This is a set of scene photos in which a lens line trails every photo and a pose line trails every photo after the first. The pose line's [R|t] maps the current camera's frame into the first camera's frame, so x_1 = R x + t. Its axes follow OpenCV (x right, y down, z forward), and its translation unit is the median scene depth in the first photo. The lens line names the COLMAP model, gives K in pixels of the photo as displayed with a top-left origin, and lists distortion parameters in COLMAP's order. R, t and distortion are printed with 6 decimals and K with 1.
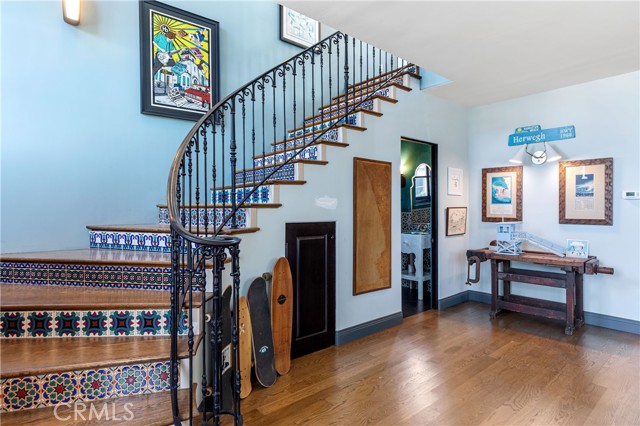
lens RADIAL K [[352.0, 0, 320.4], [0, 352.0, 199.3], [0, 0, 1]] dist [-0.001801, -0.000189]
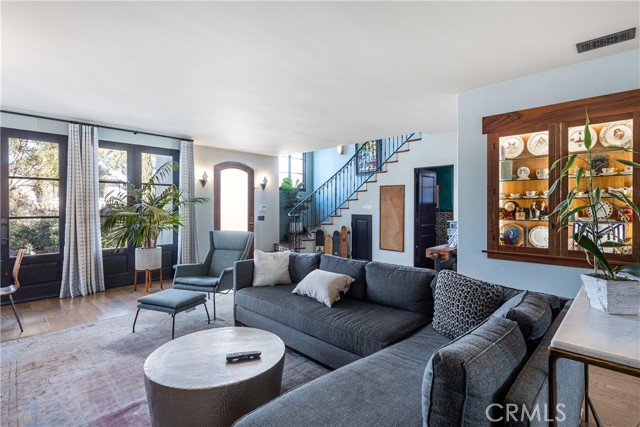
lens RADIAL K [[311.8, 0, 315.8], [0, 311.8, 207.4], [0, 0, 1]] dist [-0.014699, 0.000202]
pose [[0.082045, 0.000758, -0.996628, 1.789085], [0.018872, 0.999819, 0.002314, 0.001452], [0.996450, -0.018999, 0.082016, 0.402170]]
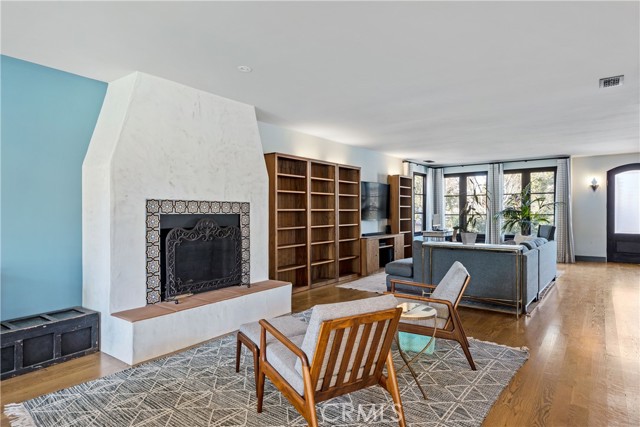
lens RADIAL K [[364.2, 0, 355.7], [0, 364.2, 212.9], [0, 0, 1]] dist [-0.001901, 0.000625]
pose [[-0.964600, 0.006677, -0.263634, 2.131291], [0.010424, 0.999864, -0.012816, 0.033529], [0.263513, -0.015111, -0.964538, 1.838613]]
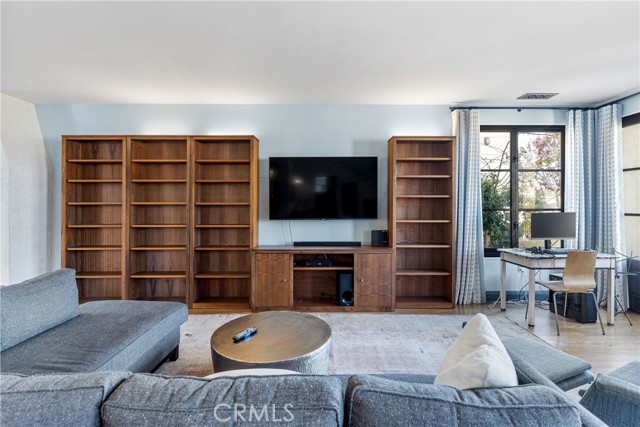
lens RADIAL K [[316.4, 0, 331.1], [0, 316.4, 204.0], [0, 0, 1]] dist [-0.000785, -0.000612]
pose [[-0.769392, -0.000891, 0.638777, 0.785223], [-0.012106, 0.999840, -0.013187, 0.008039], [-0.638663, -0.017879, -0.769279, 0.671573]]
